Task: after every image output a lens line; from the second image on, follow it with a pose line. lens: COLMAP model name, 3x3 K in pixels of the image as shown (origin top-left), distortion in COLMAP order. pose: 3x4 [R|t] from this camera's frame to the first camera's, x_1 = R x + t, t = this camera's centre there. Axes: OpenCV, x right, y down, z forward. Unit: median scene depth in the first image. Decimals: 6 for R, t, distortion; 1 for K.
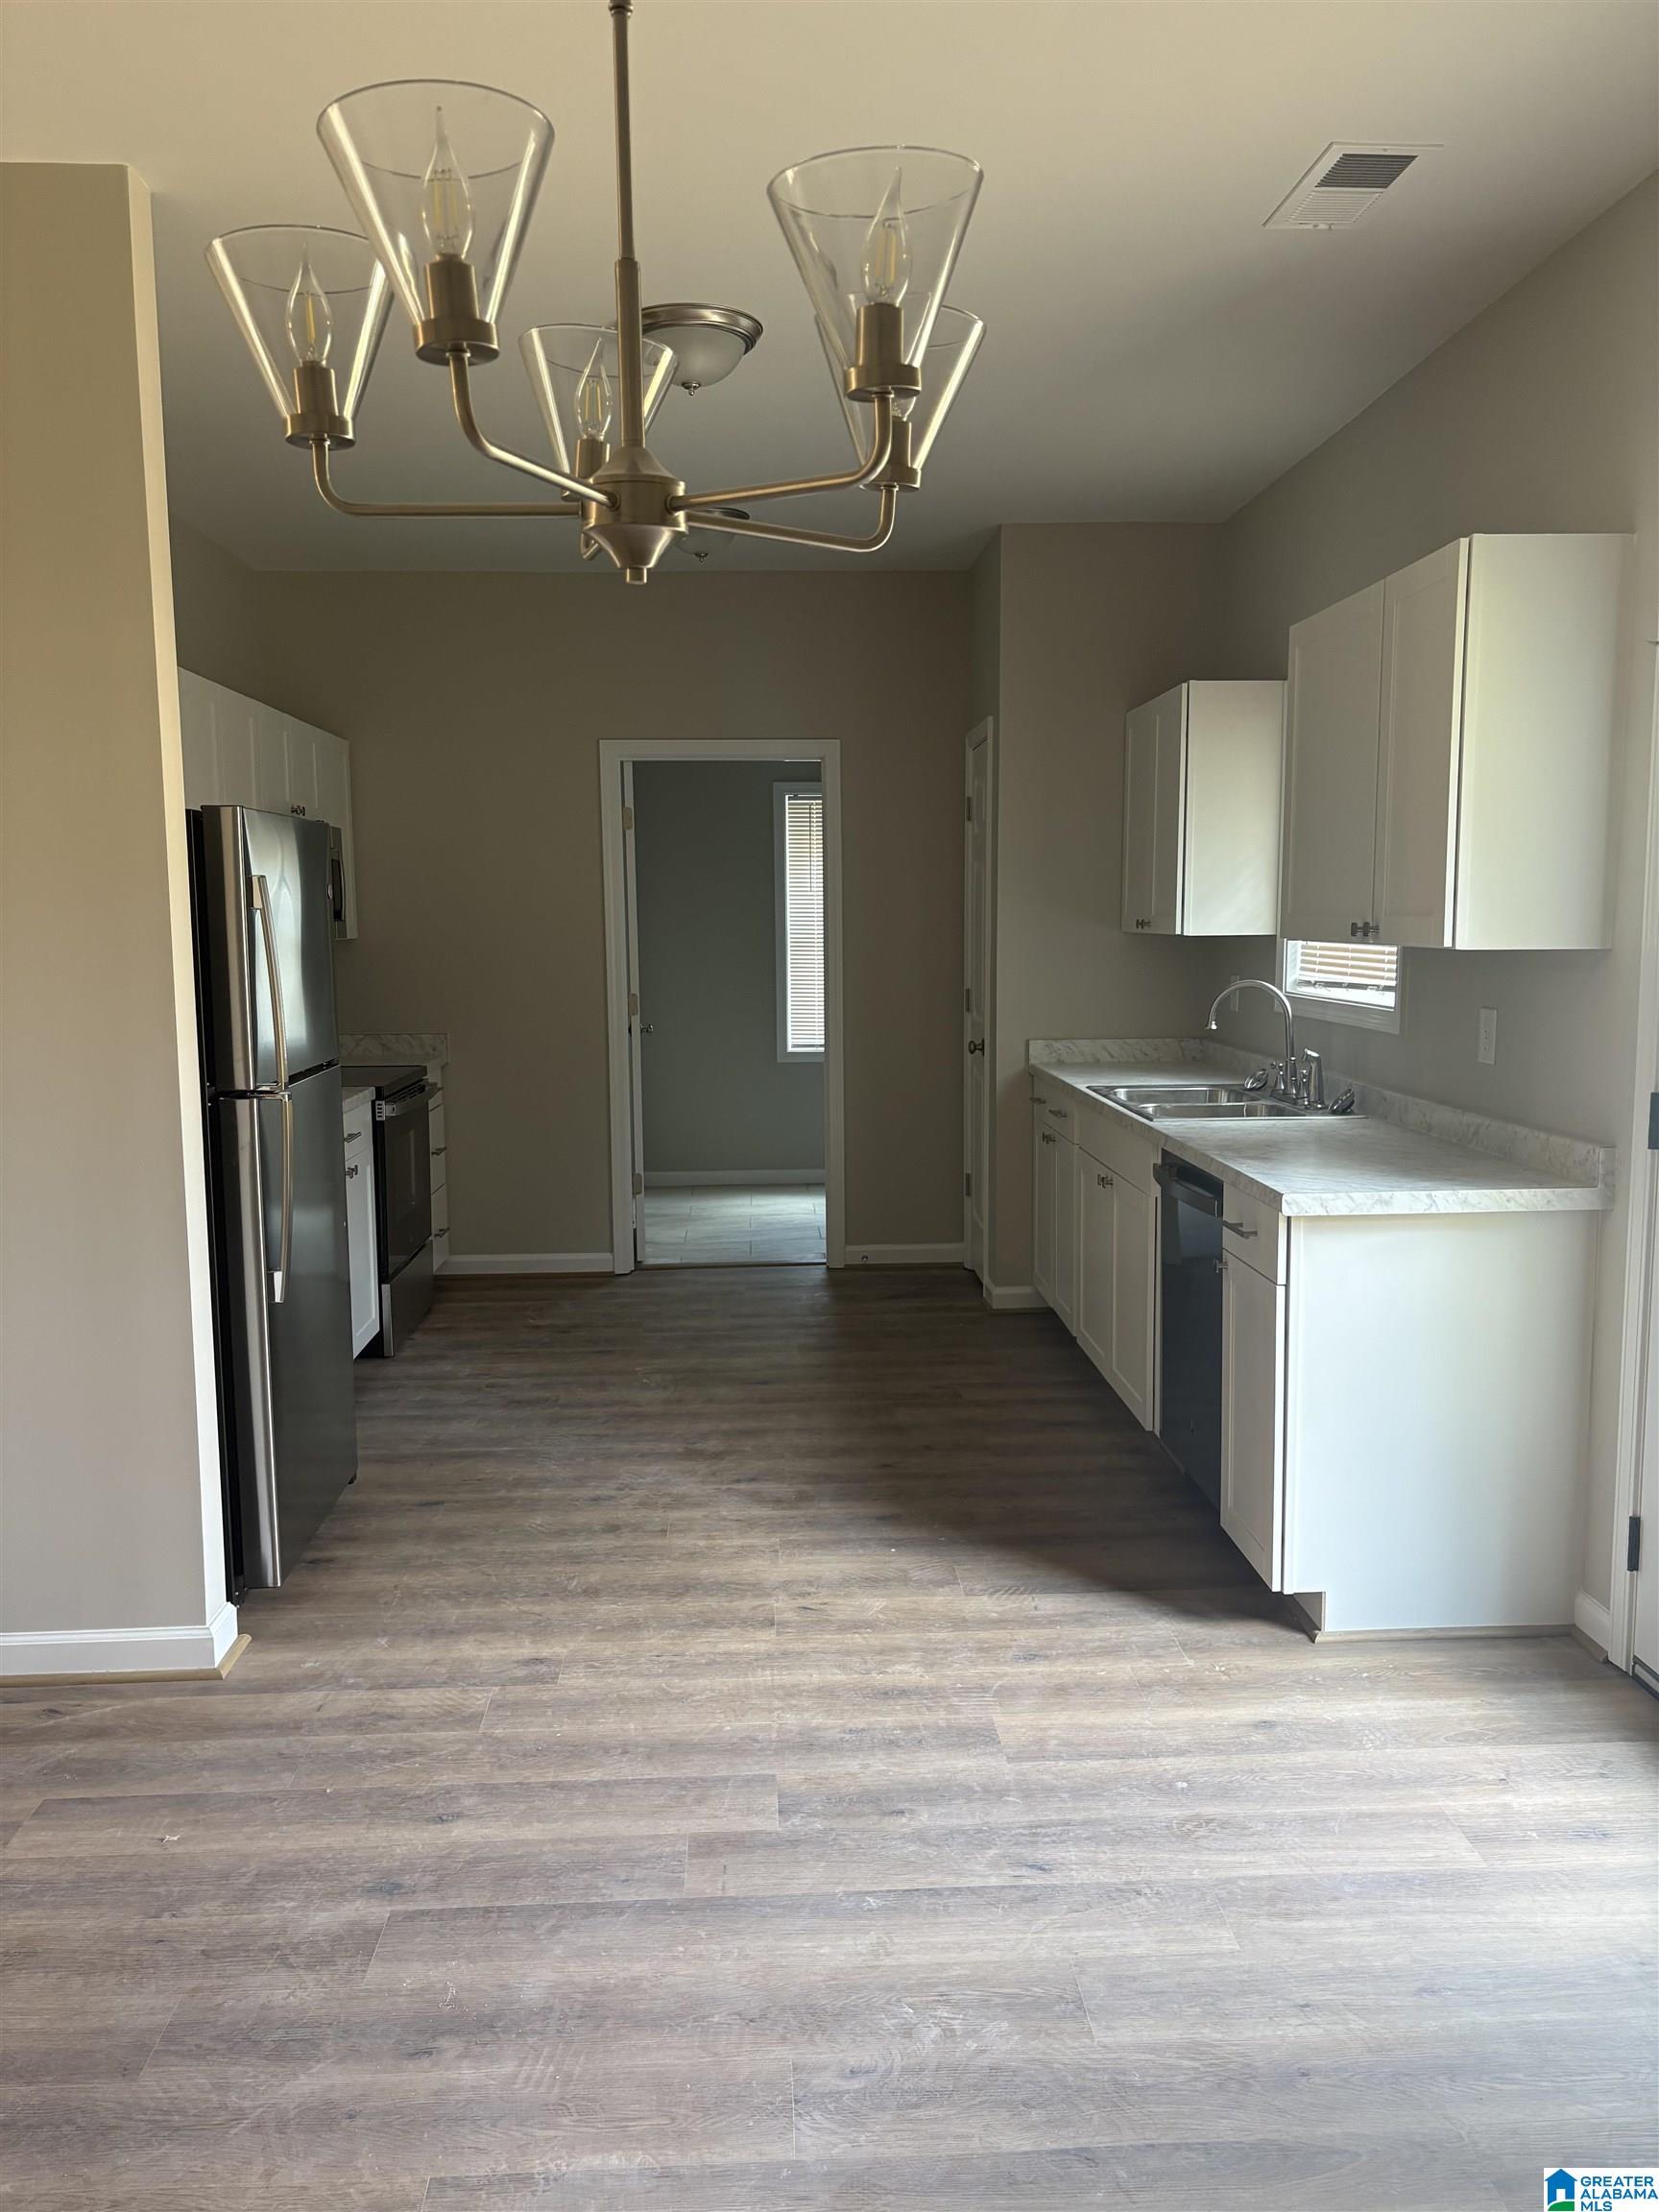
lens RADIAL K [[1674.5, 0, 822.3], [0, 1674.5, 1102.7], [0, 0, 1]] dist [0.038215, -0.035124]
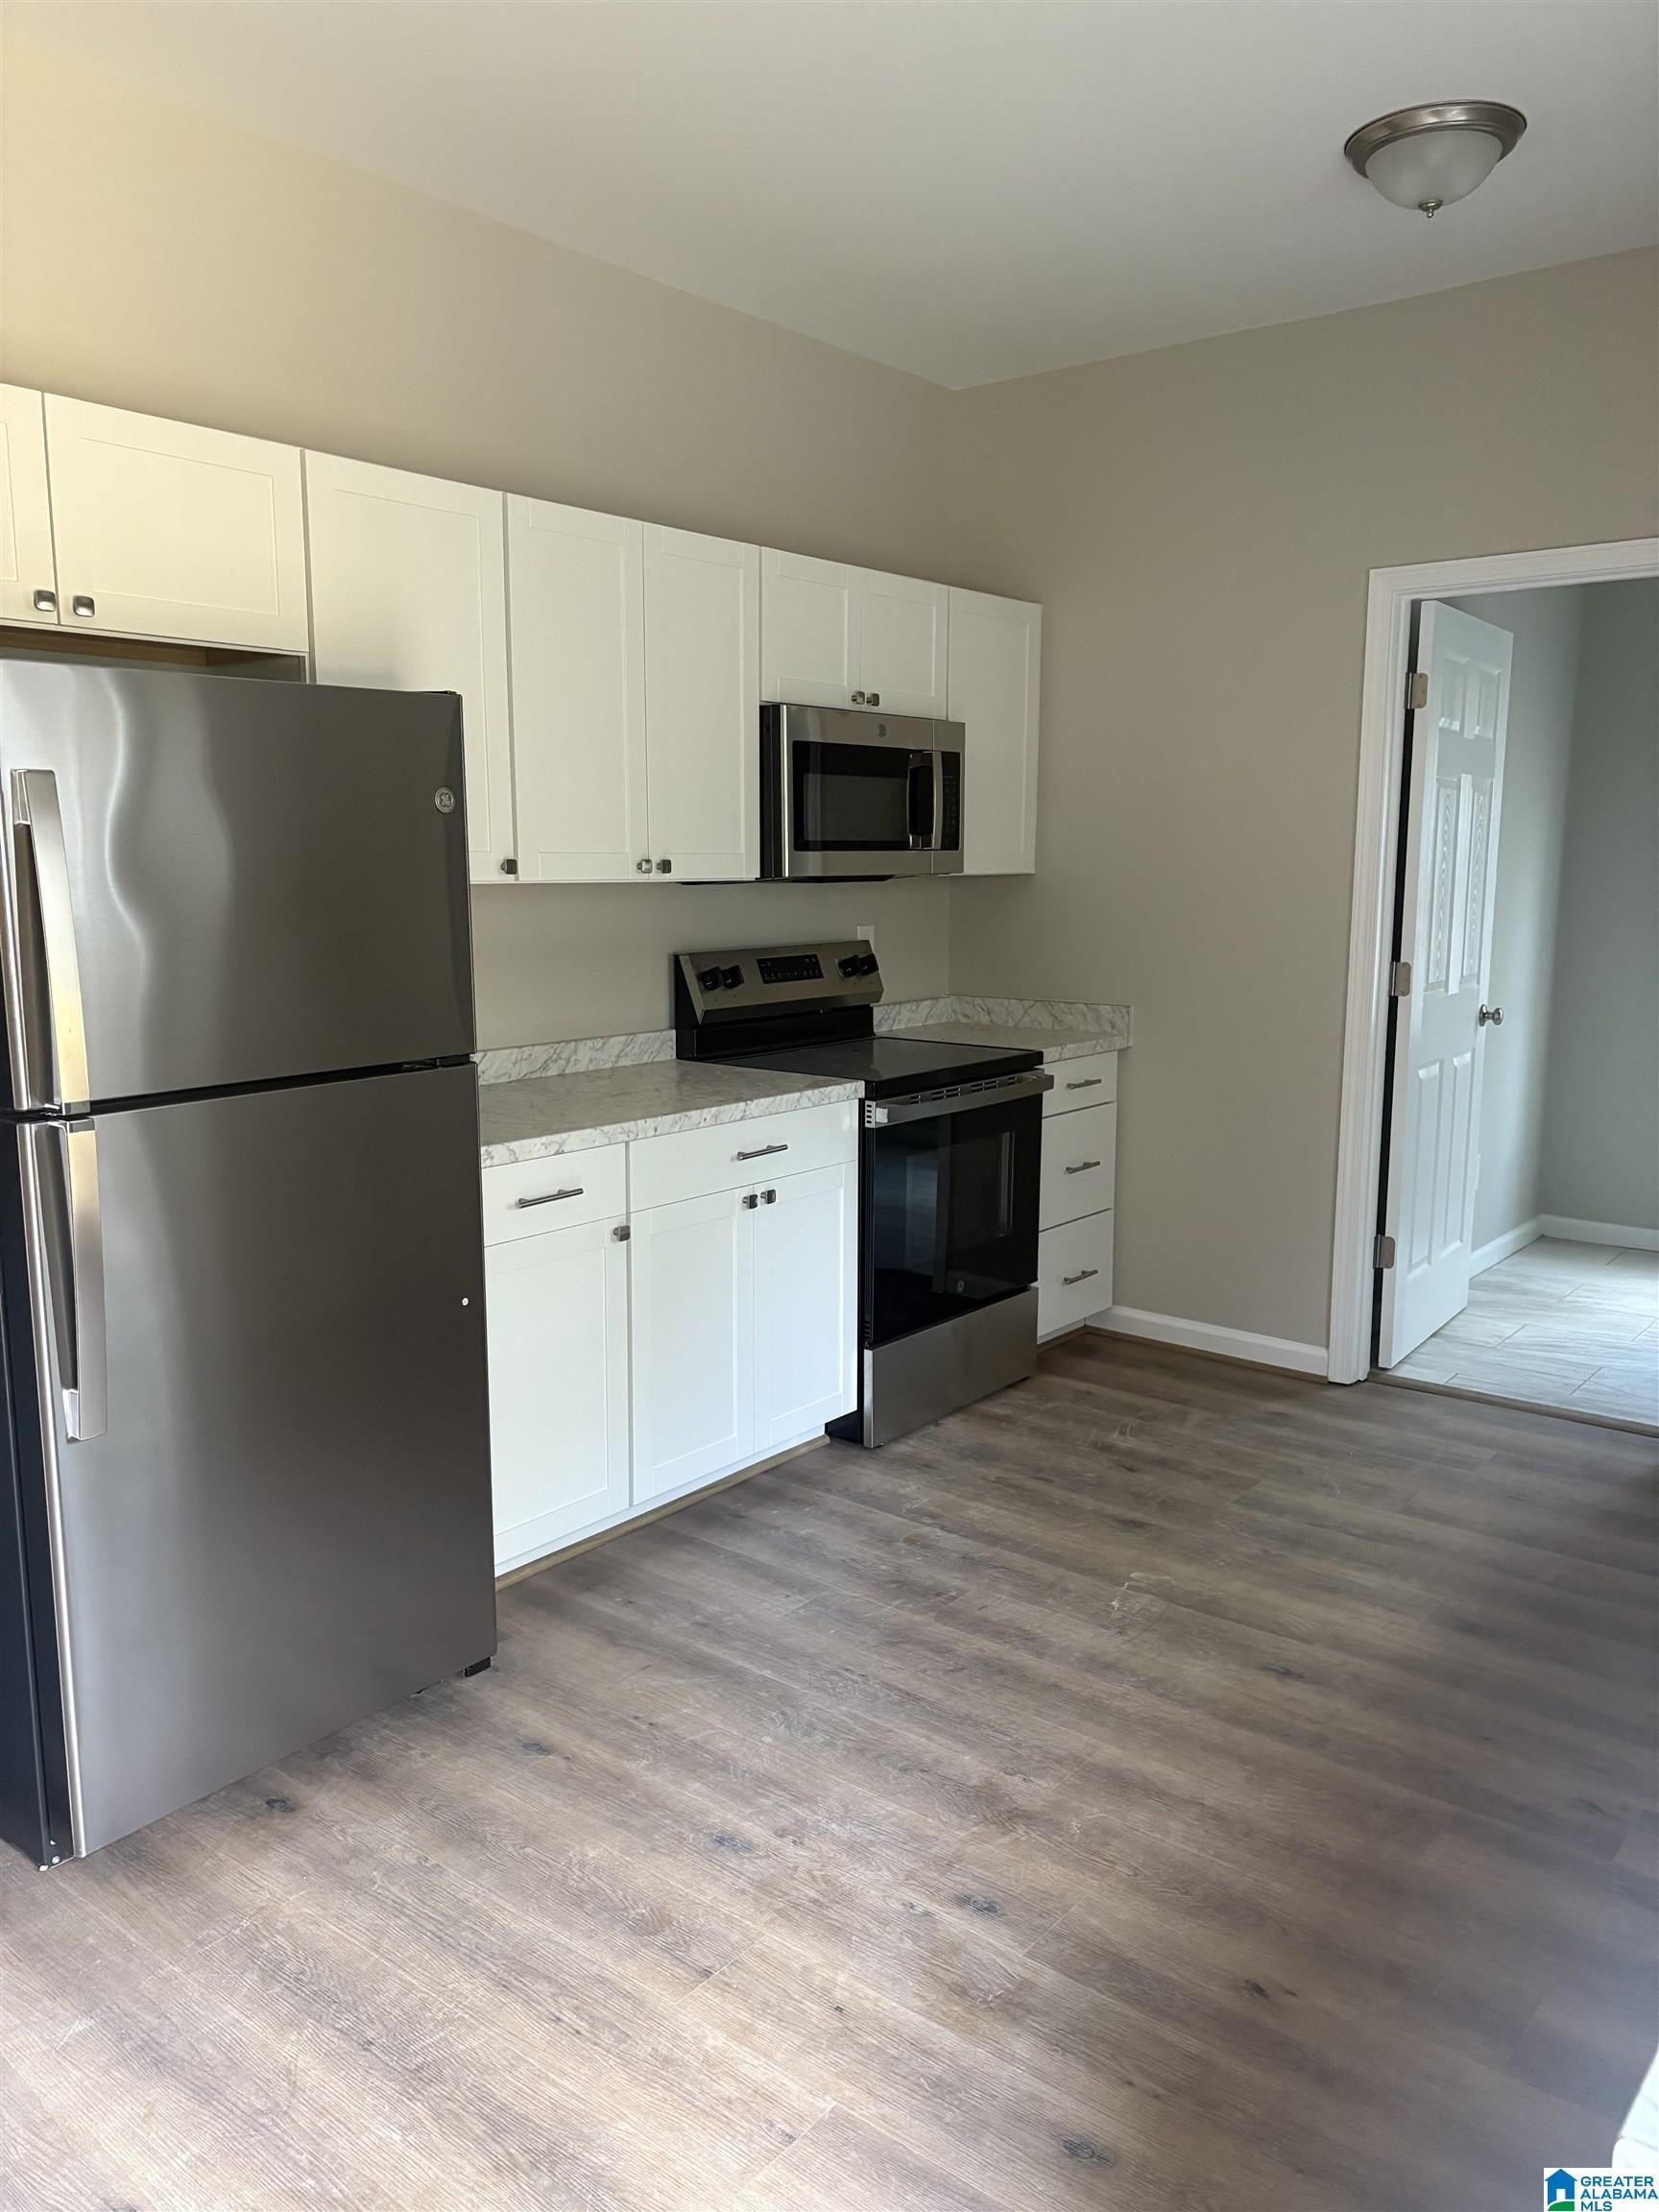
lens RADIAL K [[1674.5, 0, 823.1], [0, 1674.5, 1110.0], [0, 0, 1]] dist [0.038215, -0.035124]
pose [[0.745948, 0.114651, -0.656062, 0.207648], [-0.082901, 0.993394, 0.079343, -0.056609], [0.660825, -0.004797, 0.750525, 0.485321]]
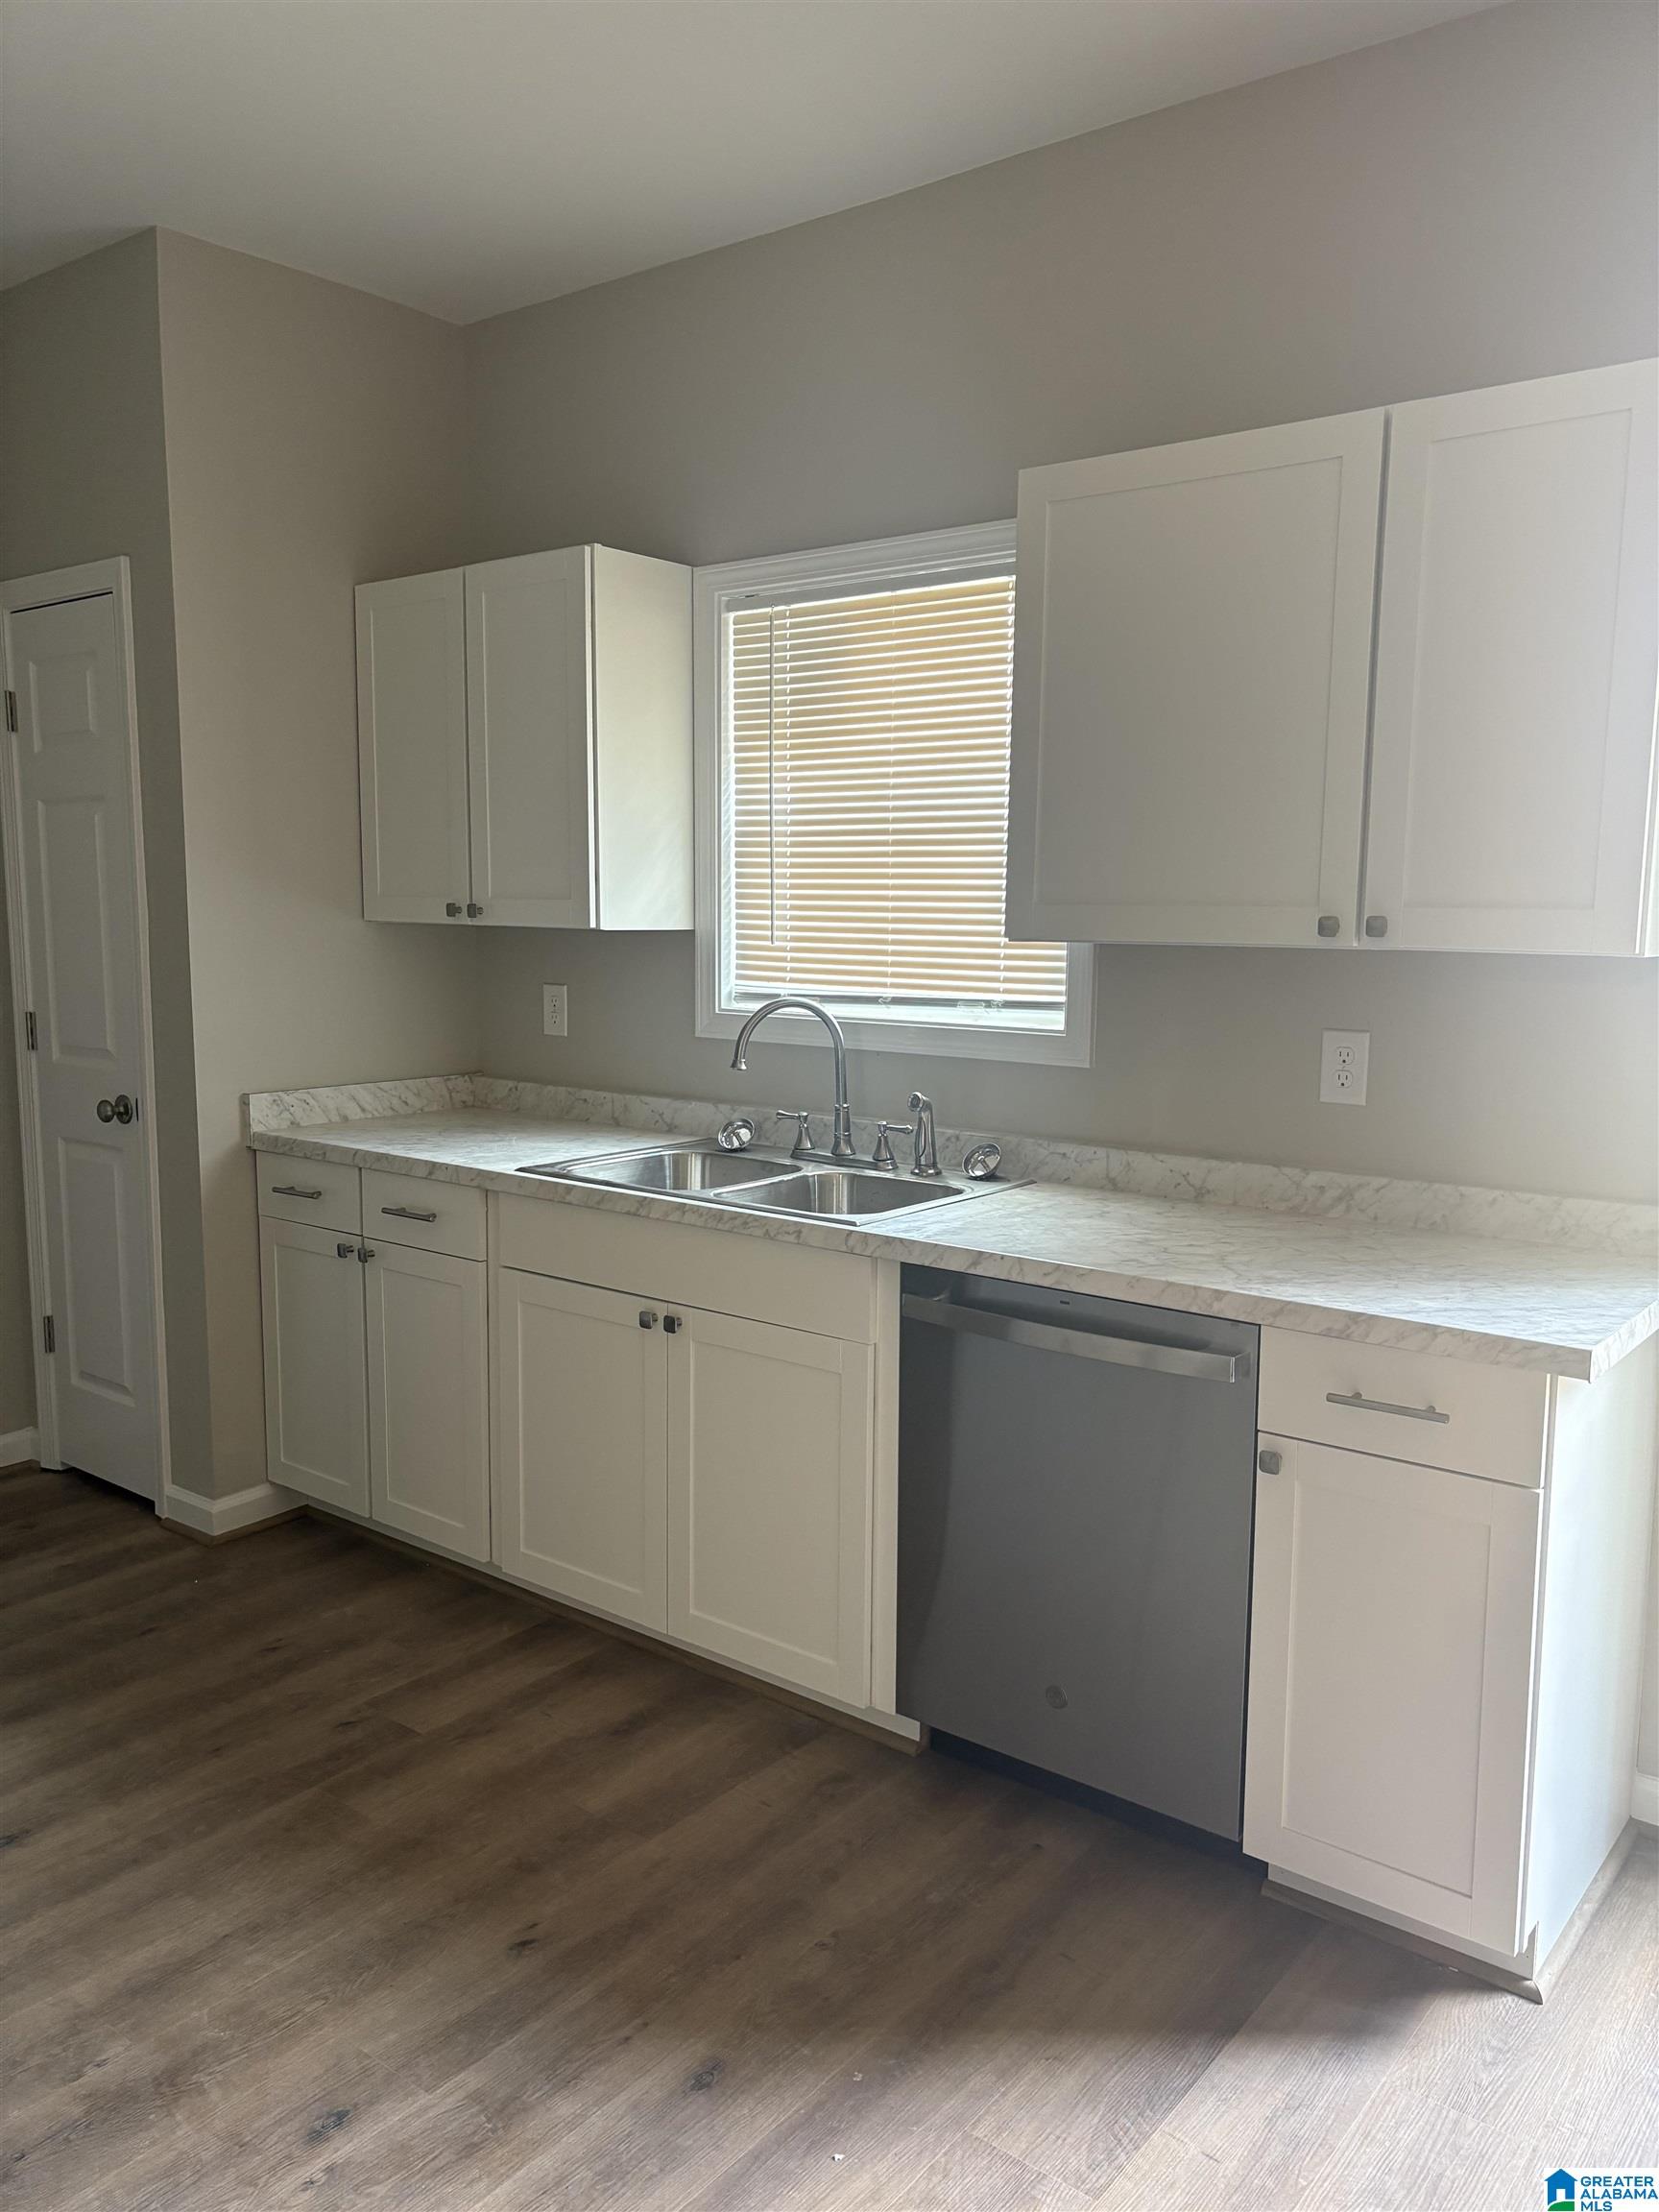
lens RADIAL K [[1674.5, 0, 846.6], [0, 1674.5, 1106.3], [0, 0, 1]] dist [0.038215, -0.035124]
pose [[0.649716, -0.075386, 0.756430, -0.241238], [0.067909, 0.996848, 0.041018, -0.051633], [-0.757138, 0.024719, 0.652788, 0.504686]]
